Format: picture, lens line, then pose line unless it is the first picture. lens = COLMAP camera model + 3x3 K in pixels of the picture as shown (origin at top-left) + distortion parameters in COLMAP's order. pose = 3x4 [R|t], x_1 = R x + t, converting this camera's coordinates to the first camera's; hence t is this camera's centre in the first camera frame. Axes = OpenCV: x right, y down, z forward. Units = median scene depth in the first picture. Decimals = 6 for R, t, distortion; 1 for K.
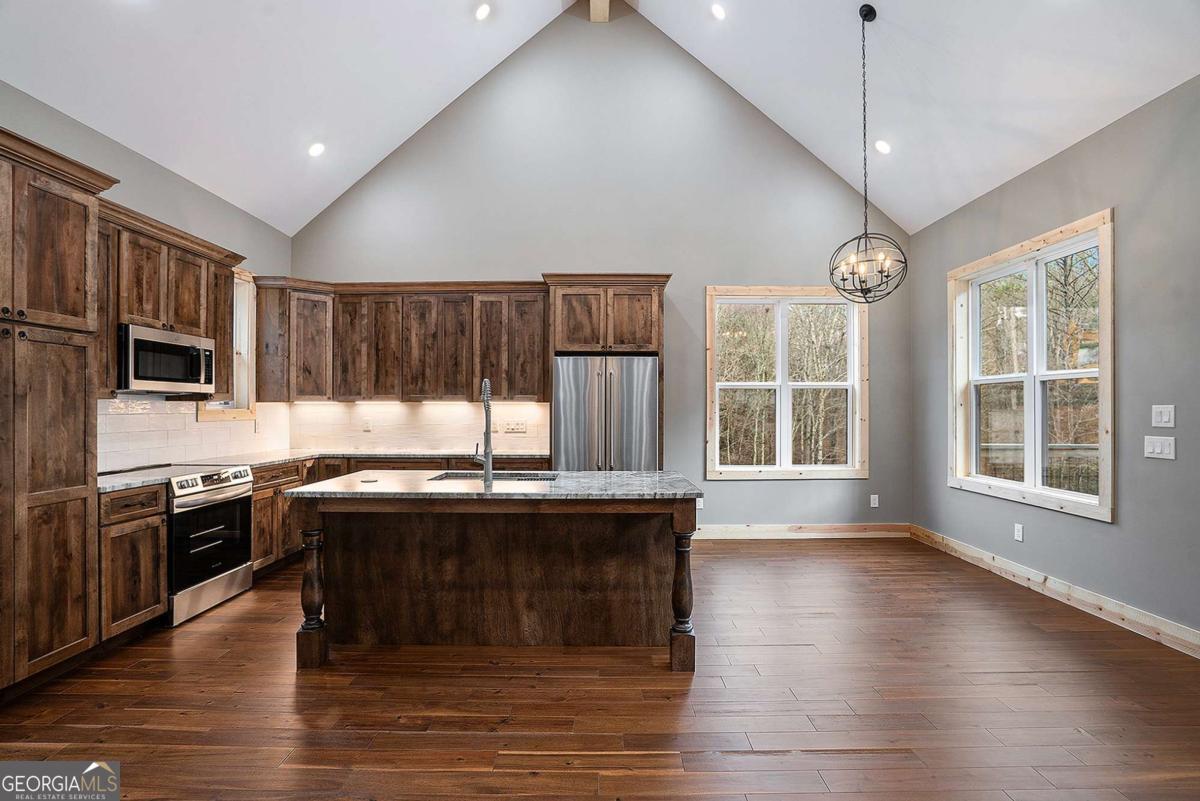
lens RADIAL K [[562.0, 0, 599.1], [0, 562.0, 403.4], [0, 0, 1]] dist [-0.056337, 0.020591]
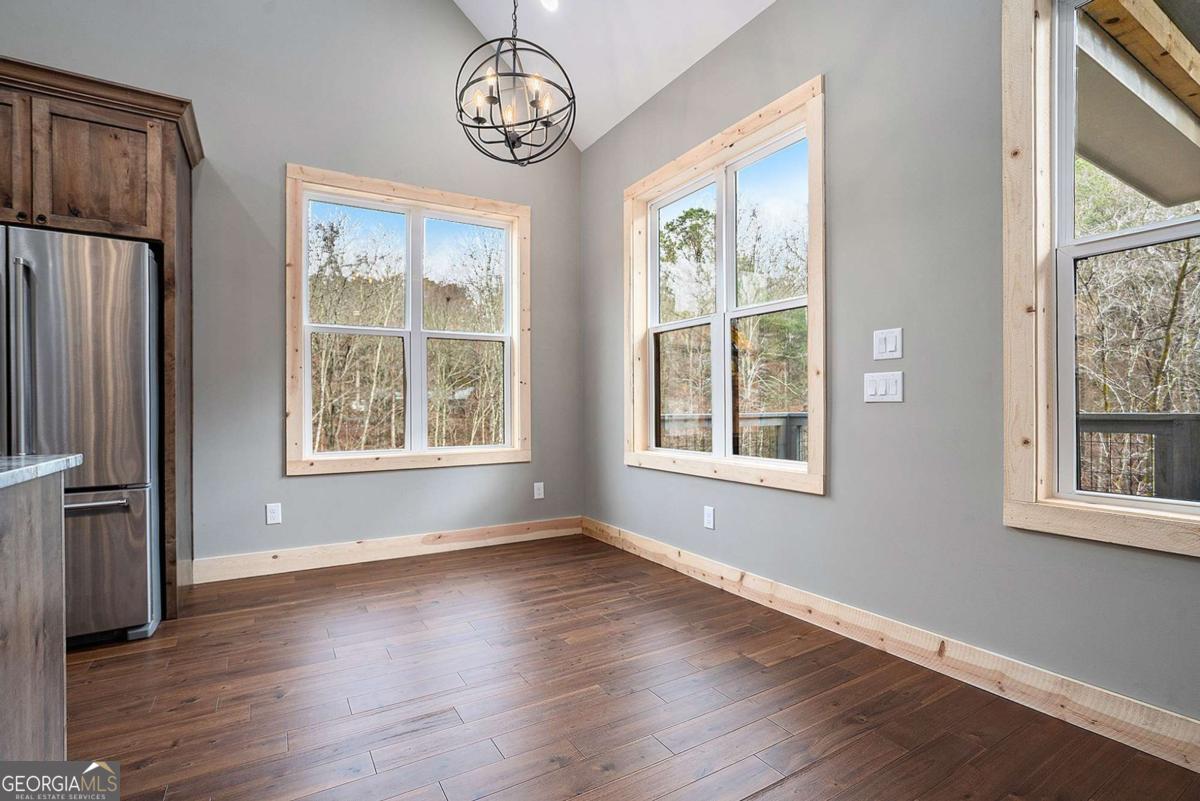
lens RADIAL K [[562.0, 0, 597.2], [0, 562.0, 412.3], [0, 0, 1]] dist [-0.056337, 0.020591]
pose [[0.857418, -0.010613, 0.514511, 0.191768], [0.001264, 0.999828, 0.018519, 0.061415], [-0.514619, -0.015228, 0.857284, 0.338220]]
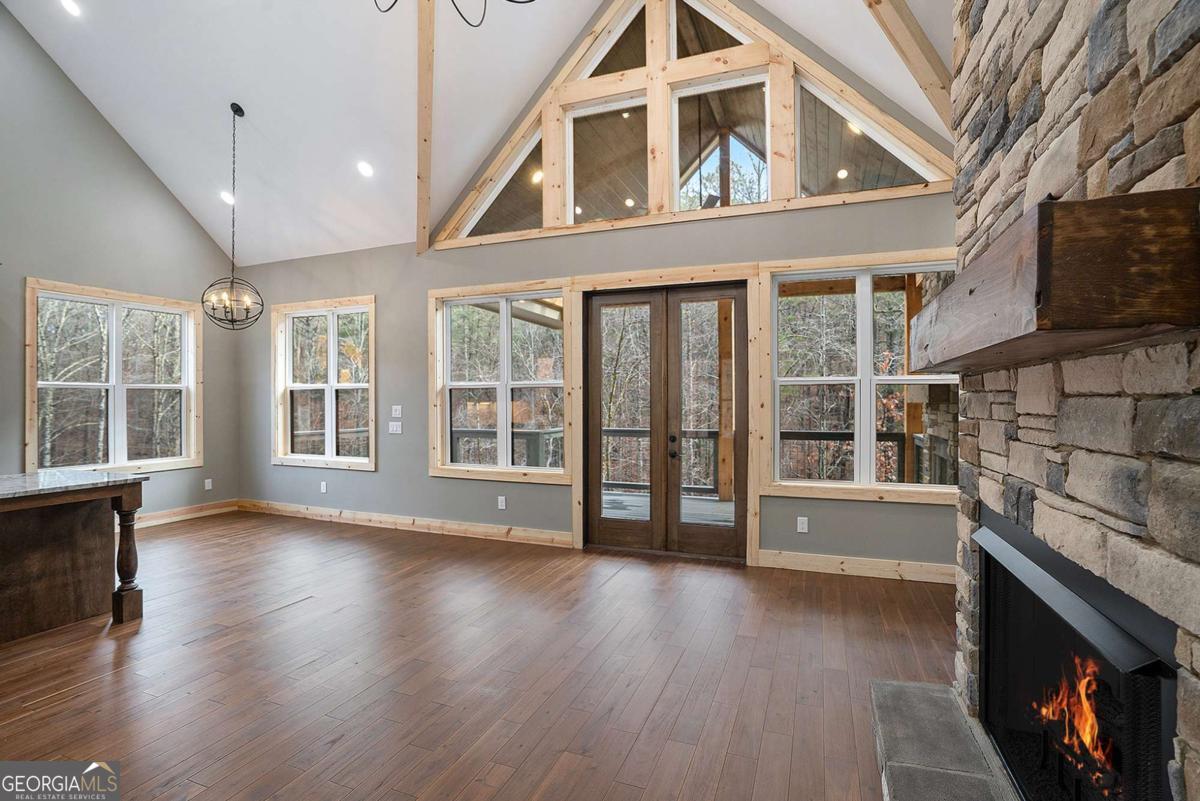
lens RADIAL K [[562.0, 0, 596.8], [0, 562.0, 401.3], [0, 0, 1]] dist [-0.056337, 0.020591]
pose [[0.363252, -0.000910, 0.931691, -0.340956], [-0.007172, 0.999967, 0.003773, -0.015919], [-0.931663, -0.008052, 0.363233, -0.239356]]
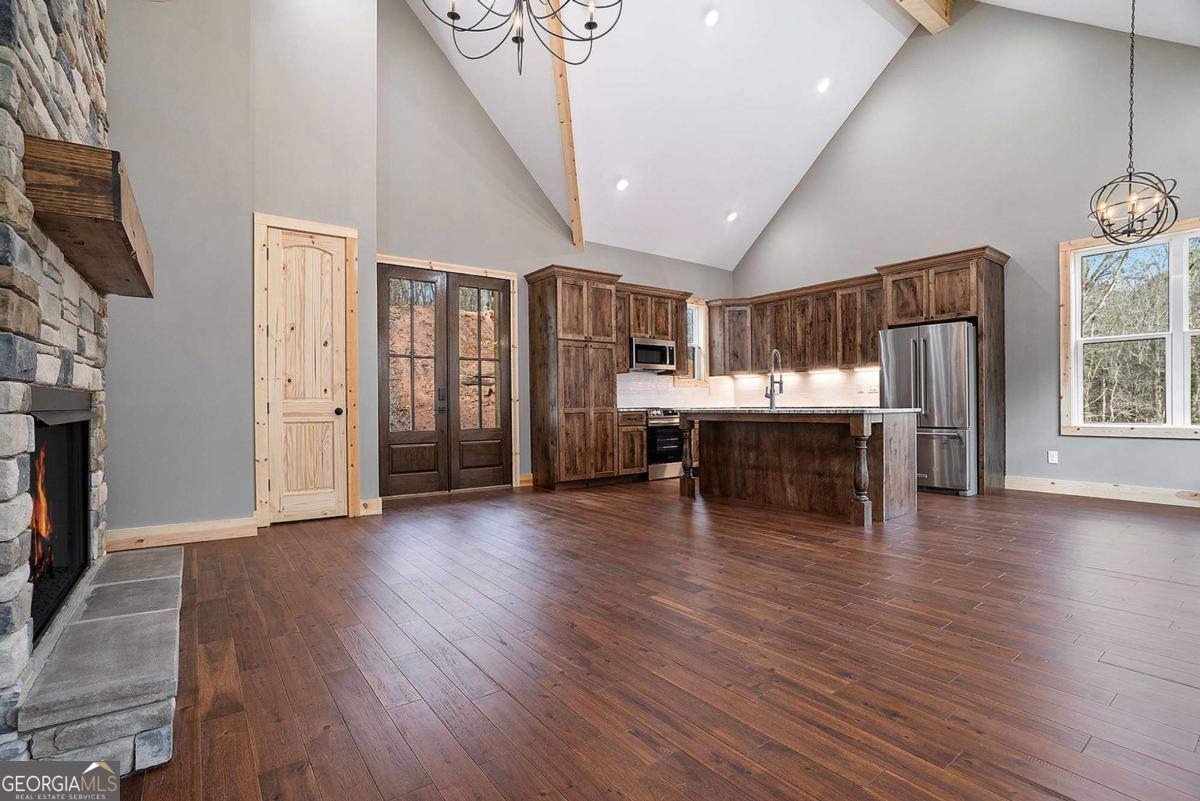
lens RADIAL K [[562.0, 0, 596.9], [0, 562.0, 398.4], [0, 0, 1]] dist [-0.056337, 0.020591]
pose [[0.598858, -0.014349, -0.800726, 0.533569], [0.017023, 0.999842, -0.005186, 0.067144], [0.800674, -0.010525, 0.599008, -0.287309]]
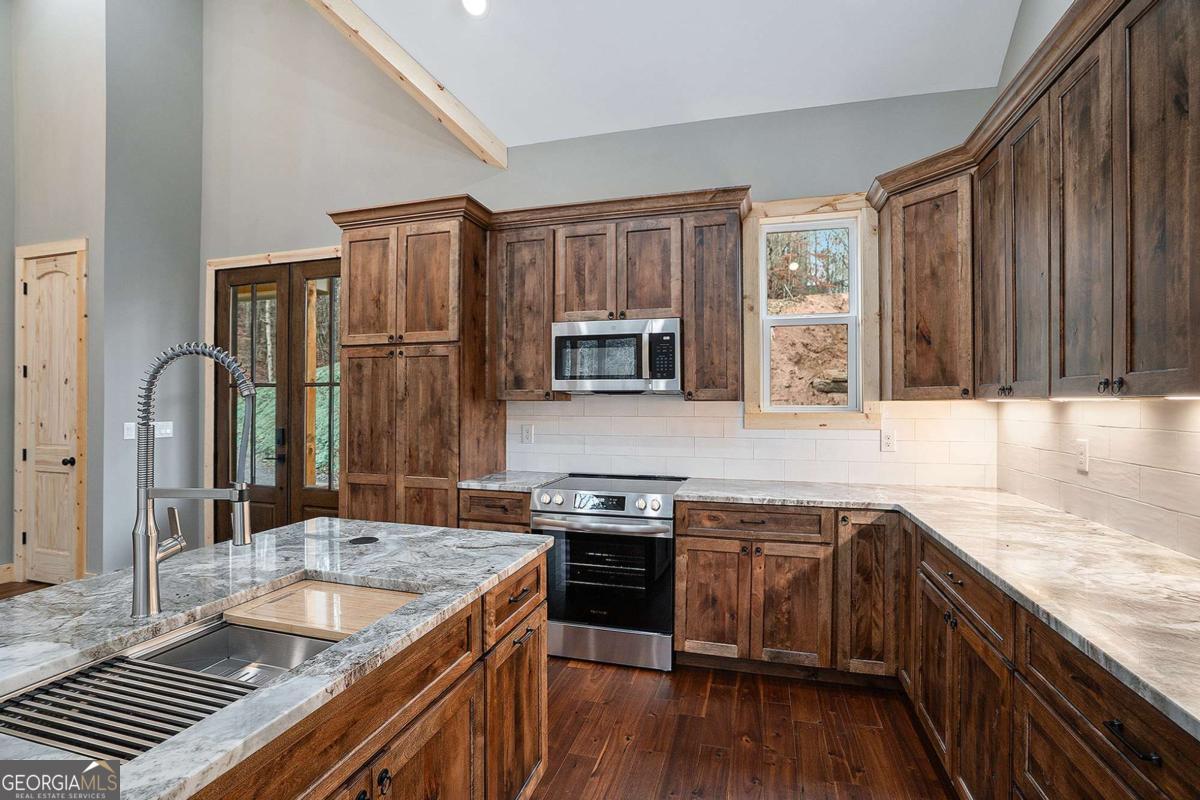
lens RADIAL K [[562.0, 0, 597.9], [0, 562.0, 403.2], [0, 0, 1]] dist [-0.056337, 0.020591]
pose [[-0.270063, 0.002346, -0.962840, 0.048338], [0.007536, 0.999972, 0.000323, -0.001854], [0.962813, -0.007169, -0.270073, 0.877955]]
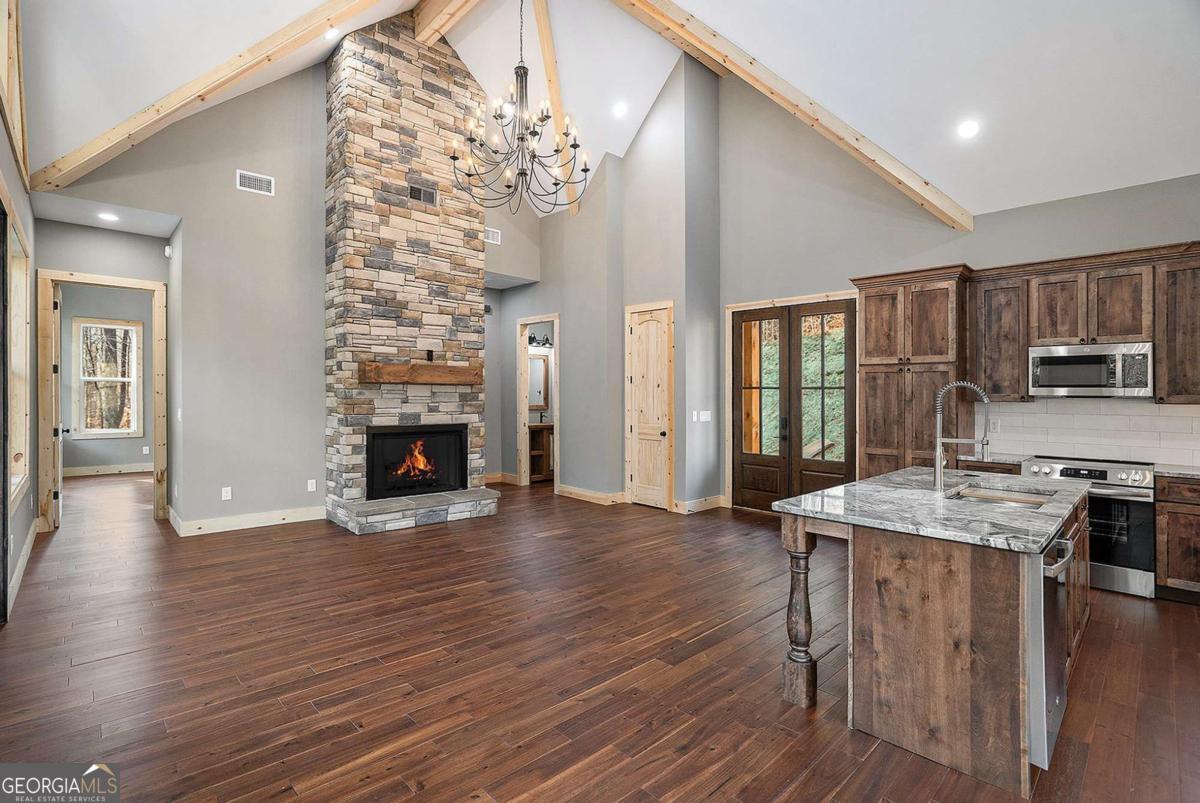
lens RADIAL K [[562.0, 0, 594.2], [0, 562.0, 395.2], [0, 0, 1]] dist [-0.056337, 0.020591]
pose [[-0.721531, -0.008529, -0.692329, 0.571156], [-0.005516, 0.999963, -0.006570, -0.006224], [0.692360, -0.000921, -0.721552, 0.805670]]
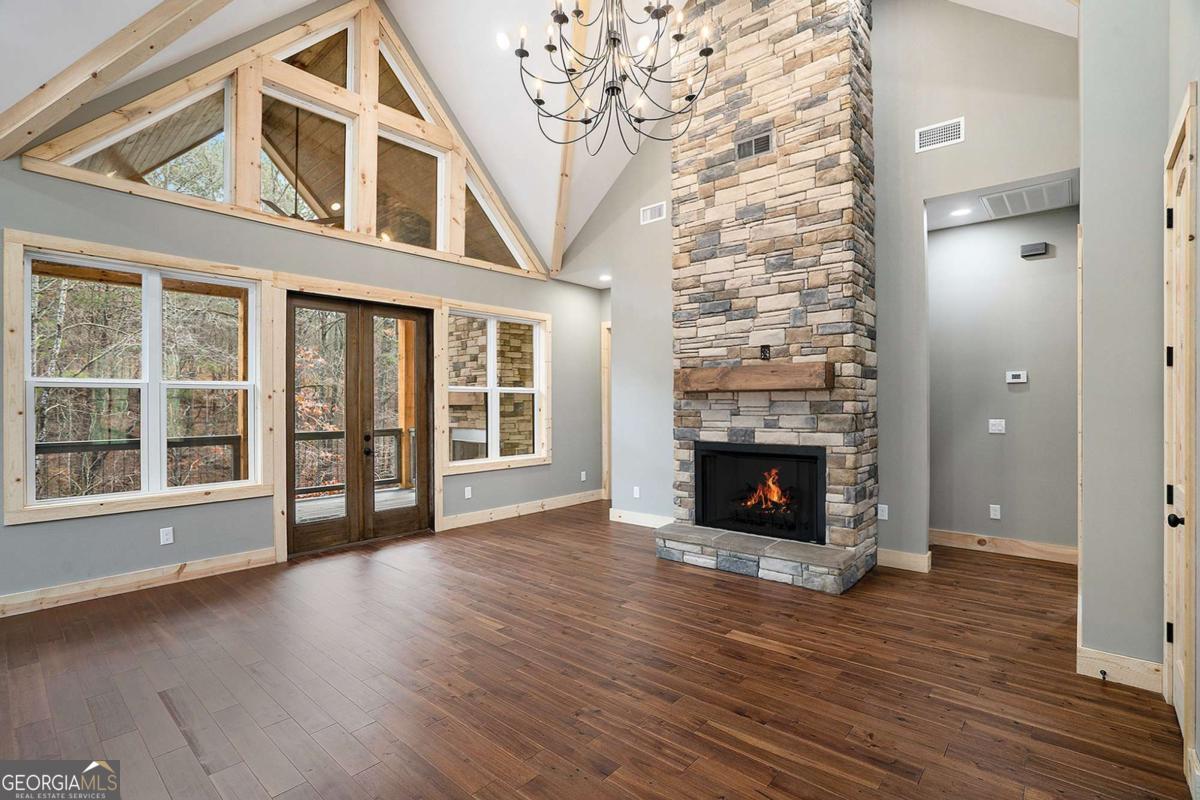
lens RADIAL K [[562.0, 0, 592.2], [0, 562.0, 401.3], [0, 0, 1]] dist [-0.056337, 0.020591]
pose [[-0.756652, 0.006633, 0.653784, -0.420376], [-0.000457, 0.999943, -0.010673, -0.008389], [-0.653817, -0.008374, -0.756606, 0.549380]]
